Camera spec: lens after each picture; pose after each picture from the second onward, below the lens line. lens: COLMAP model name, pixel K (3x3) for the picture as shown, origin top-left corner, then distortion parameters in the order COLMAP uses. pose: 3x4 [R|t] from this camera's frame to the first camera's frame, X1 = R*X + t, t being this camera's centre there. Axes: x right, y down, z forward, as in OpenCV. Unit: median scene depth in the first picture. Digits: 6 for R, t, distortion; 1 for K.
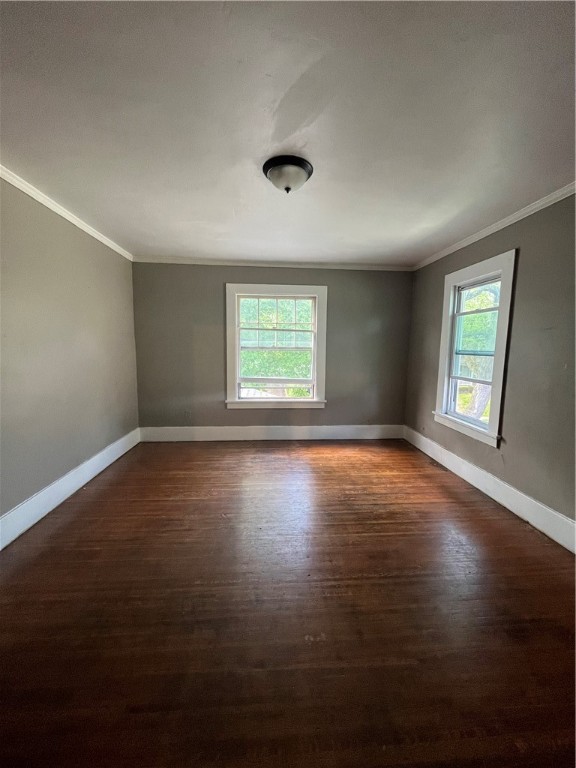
lens RADIAL K [[309.6, 0, 287.2], [0, 309.6, 382.2], [0, 0, 1]] dist [0.001031, 0.000062]
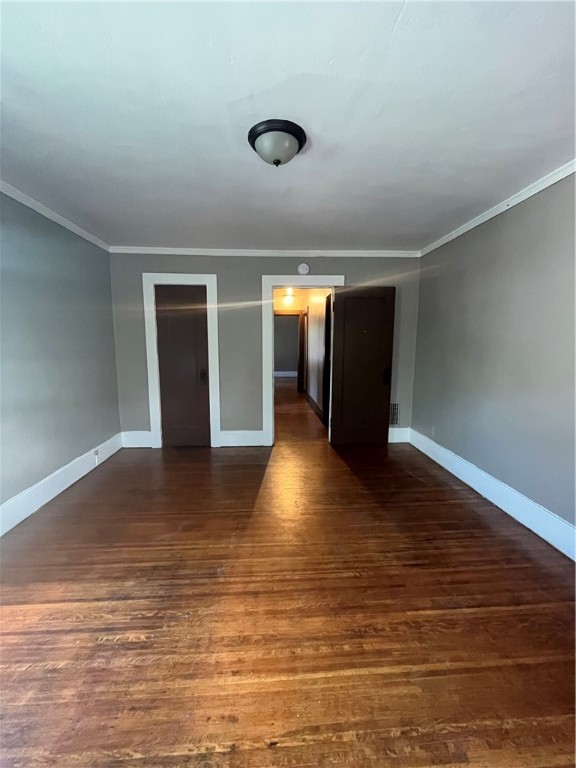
lens RADIAL K [[309.6, 0, 287.2], [0, 309.6, 382.2], [0, 0, 1]] dist [0.001031, 0.000062]
pose [[-0.999709, -0.020613, 0.012559, -0.037911], [-0.016820, 0.968101, 0.249996, -0.185220], [-0.017312, 0.249712, -0.968165, 1.526308]]
